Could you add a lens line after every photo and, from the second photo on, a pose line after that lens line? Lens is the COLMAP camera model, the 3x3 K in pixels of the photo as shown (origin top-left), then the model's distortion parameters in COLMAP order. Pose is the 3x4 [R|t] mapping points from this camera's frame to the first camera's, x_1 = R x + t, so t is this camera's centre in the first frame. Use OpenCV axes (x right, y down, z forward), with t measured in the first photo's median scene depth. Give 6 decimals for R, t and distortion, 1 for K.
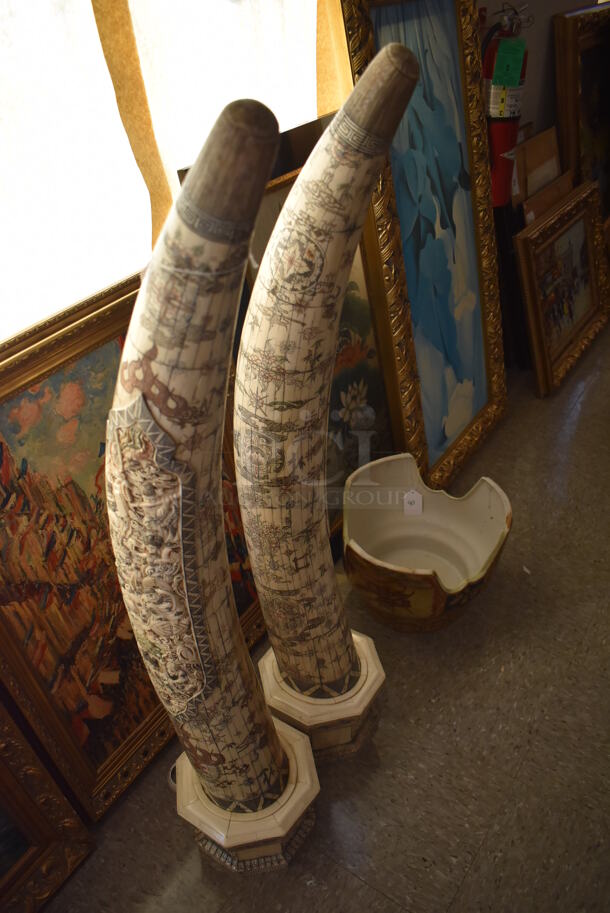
lens RADIAL K [[700.0, 0, 307.1], [0, 700.0, 458.5], [0, 0, 1]] dist [-0.102152, 0.013842]
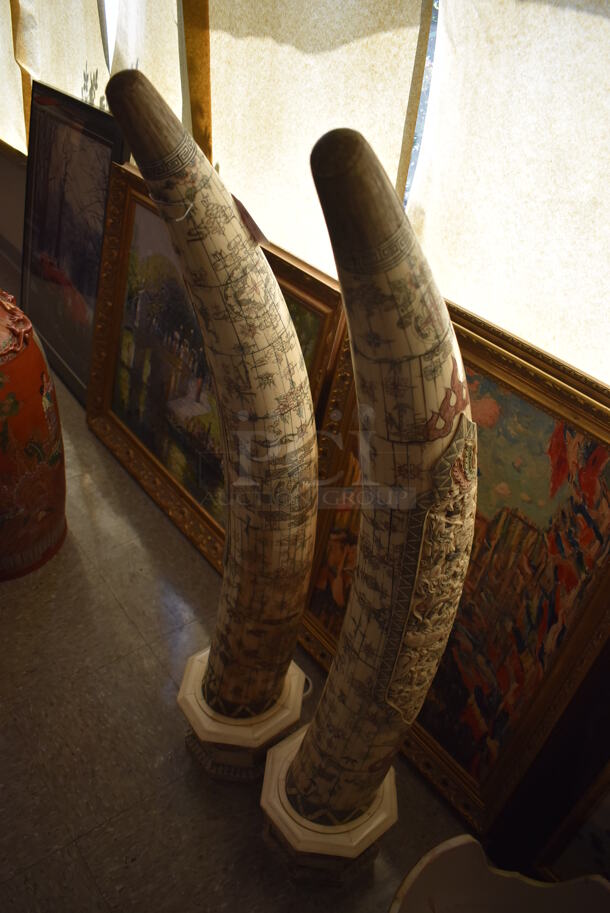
lens RADIAL K [[700.0, 0, 302.6], [0, 700.0, 451.6], [0, 0, 1]] dist [-0.102152, 0.013842]
pose [[-0.307562, 0.587852, -0.748222, 0.478767], [-0.624068, 0.468973, 0.624983, -0.467712], [0.718293, 0.659162, 0.222621, 0.543778]]
